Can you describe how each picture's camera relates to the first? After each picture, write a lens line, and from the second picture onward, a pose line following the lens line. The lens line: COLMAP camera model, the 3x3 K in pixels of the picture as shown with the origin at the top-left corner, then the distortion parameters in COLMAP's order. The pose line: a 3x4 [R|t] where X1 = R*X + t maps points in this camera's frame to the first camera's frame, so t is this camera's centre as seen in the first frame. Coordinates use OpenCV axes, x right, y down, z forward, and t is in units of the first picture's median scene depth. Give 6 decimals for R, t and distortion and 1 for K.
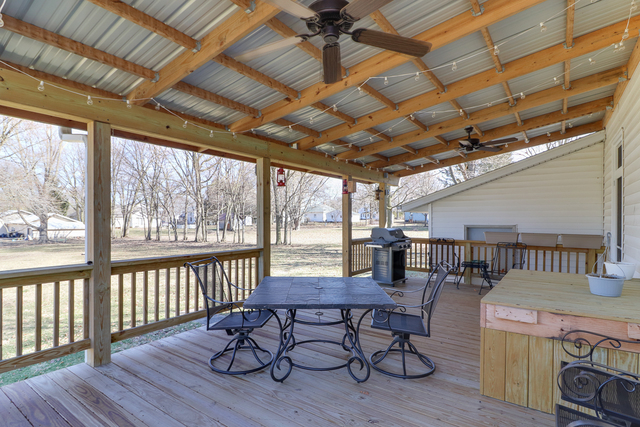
lens RADIAL K [[334.4, 0, 321.2], [0, 334.4, 219.0], [0, 0, 1]] dist [0.022827, -0.000164]
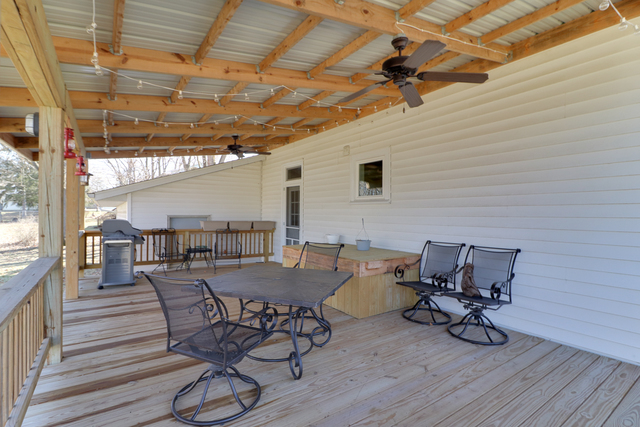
lens RADIAL K [[302.9, 0, 321.6], [0, 302.9, 213.2], [0, 0, 1]] dist [0.001608, -0.000079]
pose [[0.336418, -0.002855, 0.941708, -0.419491], [-0.011922, 0.999902, 0.007290, -0.002429], [-0.941637, -0.013680, 0.336351, 0.291607]]
